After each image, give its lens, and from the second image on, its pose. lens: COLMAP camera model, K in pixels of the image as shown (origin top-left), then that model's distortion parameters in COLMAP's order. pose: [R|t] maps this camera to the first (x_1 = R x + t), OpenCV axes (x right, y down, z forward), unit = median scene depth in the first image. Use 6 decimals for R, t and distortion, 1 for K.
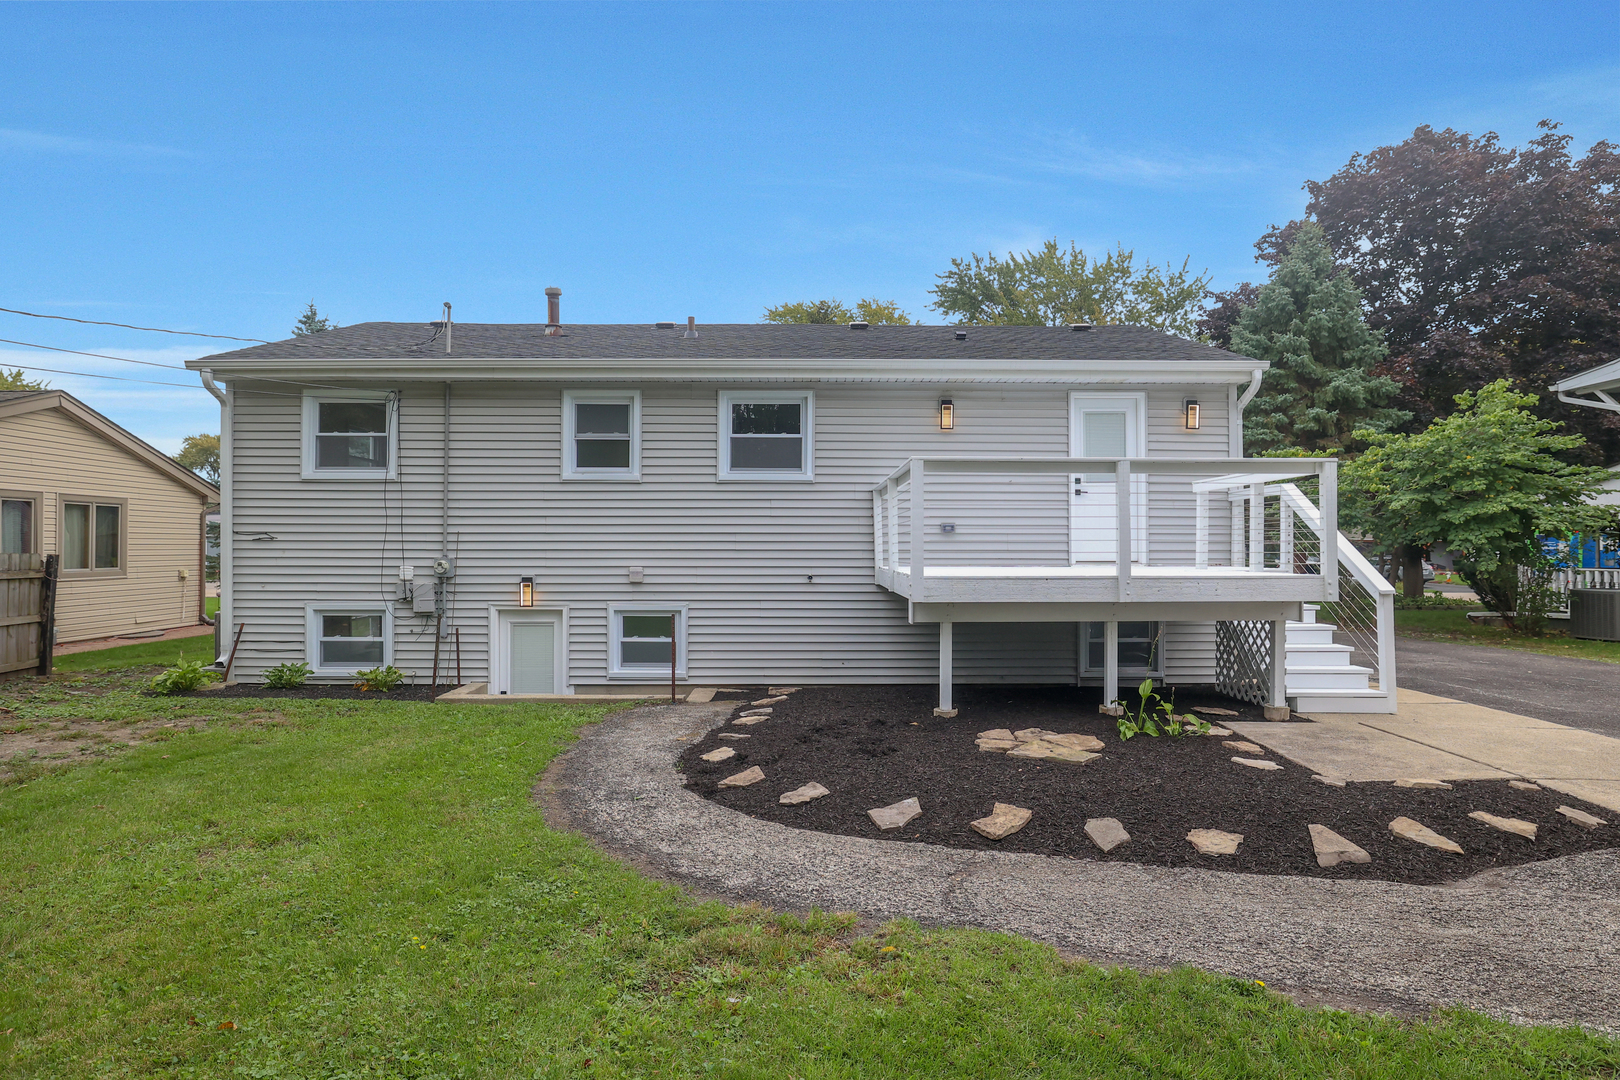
lens RADIAL K [[829.4, 0, 810.0], [0, 829.4, 540.0], [0, 0, 1]] dist [-0.018259, 0.000137]
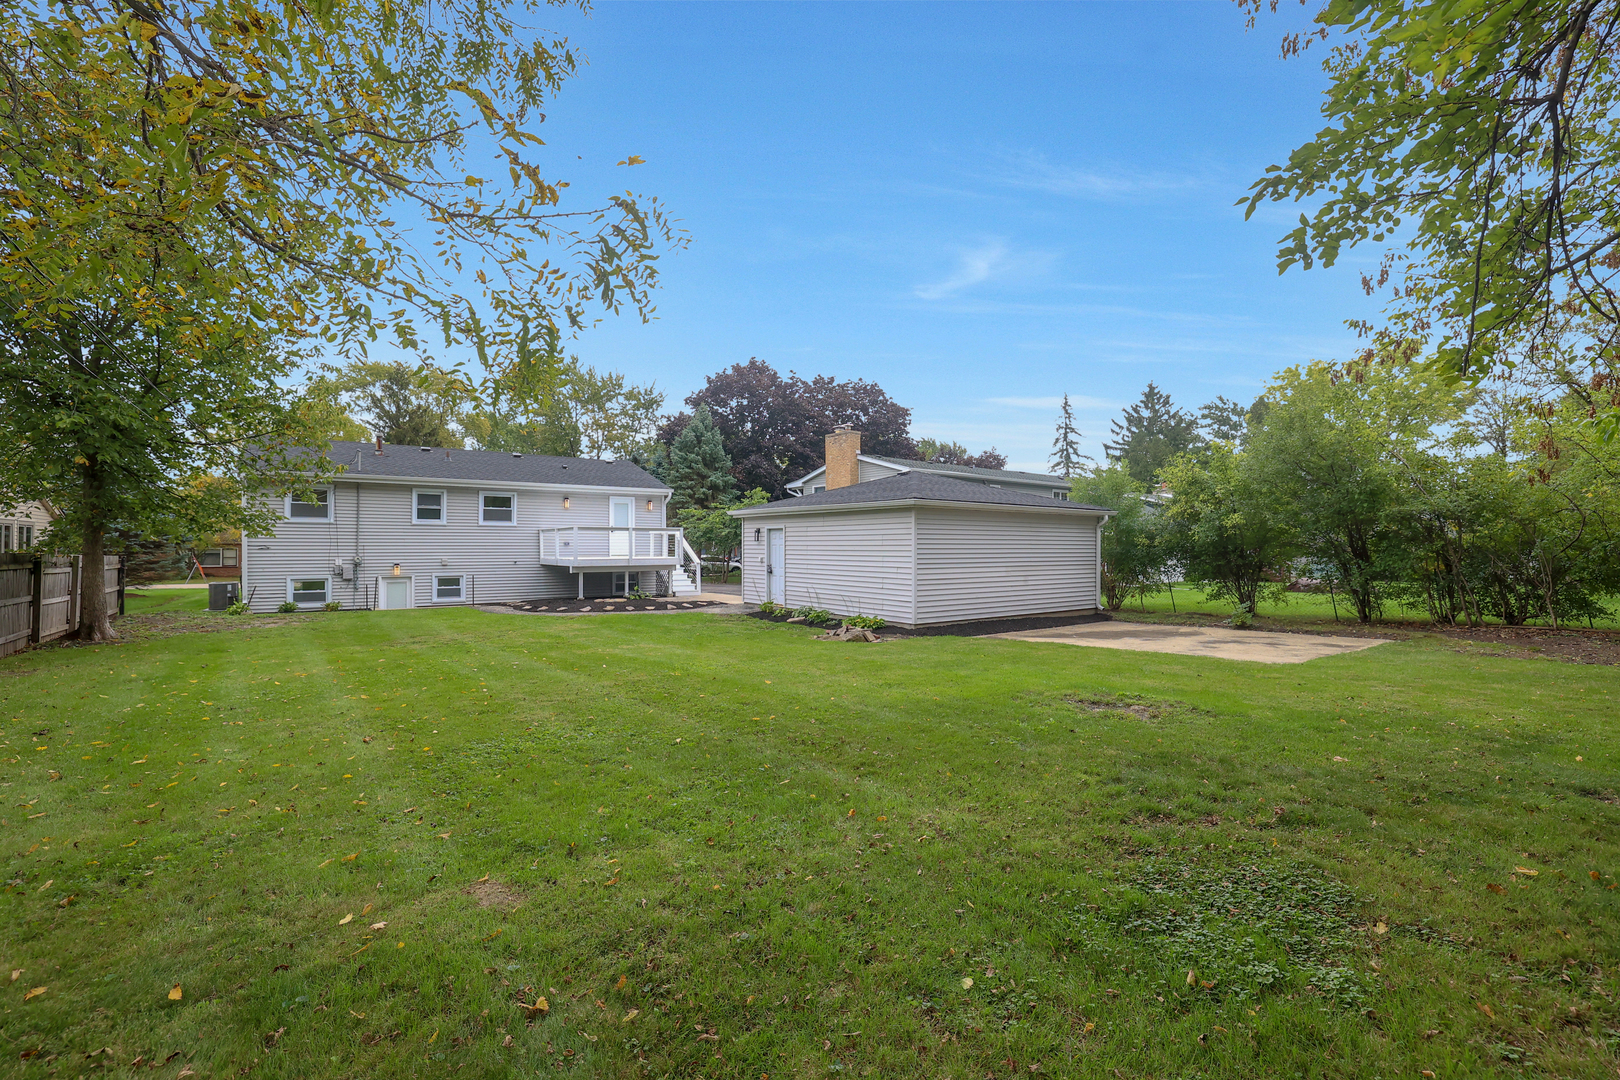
lens RADIAL K [[717.9, 0, 810.0], [0, 717.9, 540.0], [0, 0, 1]] dist [-0.001377, 0.000833]
pose [[0.804574, 0.003328, 0.593843, -0.606108], [-0.003365, 0.999994, -0.001044, -0.026413], [-0.593843, -0.001158, 0.804580, -1.419921]]
